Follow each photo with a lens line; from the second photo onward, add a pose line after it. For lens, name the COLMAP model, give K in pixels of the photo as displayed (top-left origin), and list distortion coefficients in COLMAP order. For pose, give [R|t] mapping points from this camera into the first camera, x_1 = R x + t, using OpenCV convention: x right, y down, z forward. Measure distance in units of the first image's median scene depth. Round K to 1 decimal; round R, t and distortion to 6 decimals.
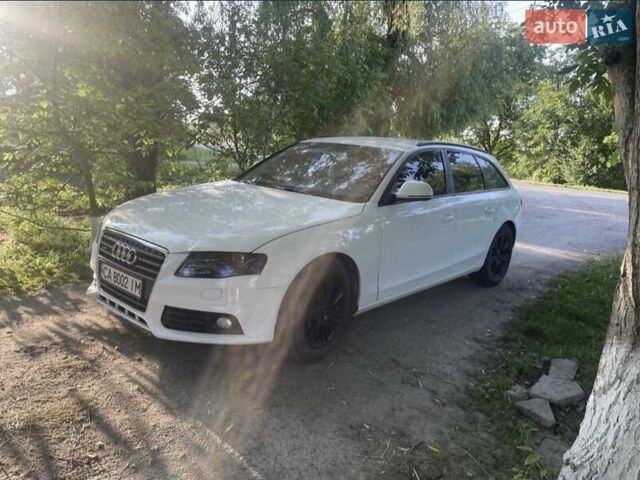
lens RADIAL K [[479.9, 0, 321.5], [0, 479.9, 242.0], [0, 0, 1]] dist [0.045768, -0.017282]
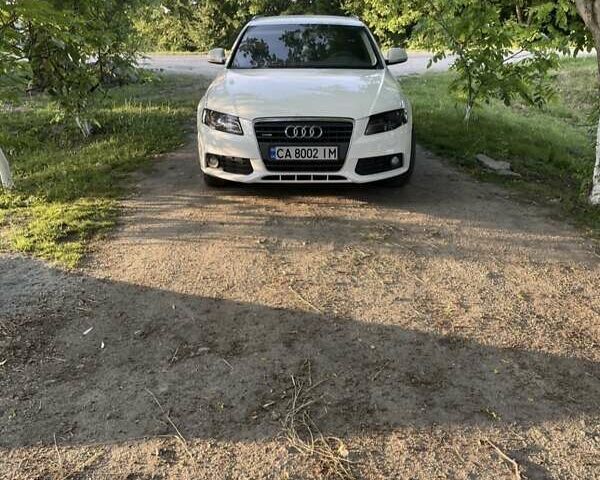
lens RADIAL K [[587.5, 0, 300.6], [0, 587.5, 242.2], [0, 0, 1]] dist [0.073384, 0.000000]
pose [[0.757610, -0.298756, 0.580320, -1.147405], [0.193117, 0.951890, 0.237929, -0.057397], [-0.623484, -0.068187, 0.778857, -0.170049]]
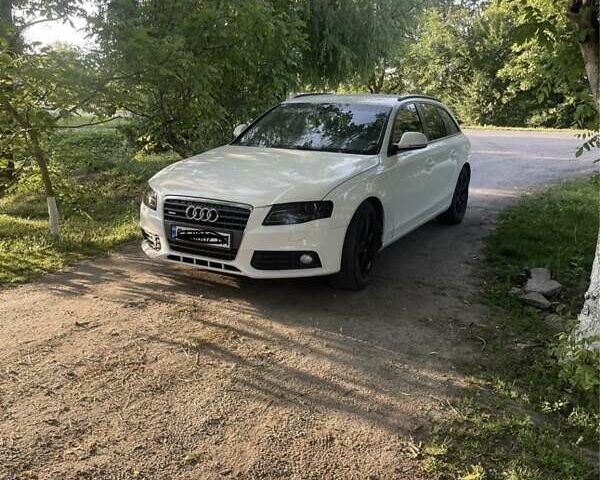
lens RADIAL K [[587.5, 0, 299.7], [0, 587.5, 237.0], [0, 0, 1]] dist [0.073384, 0.000000]
pose [[0.974435, -0.108152, 0.196926, -0.384238], [0.099995, 0.993683, 0.050935, 0.024447], [-0.201191, -0.029942, 0.979094, -0.360481]]
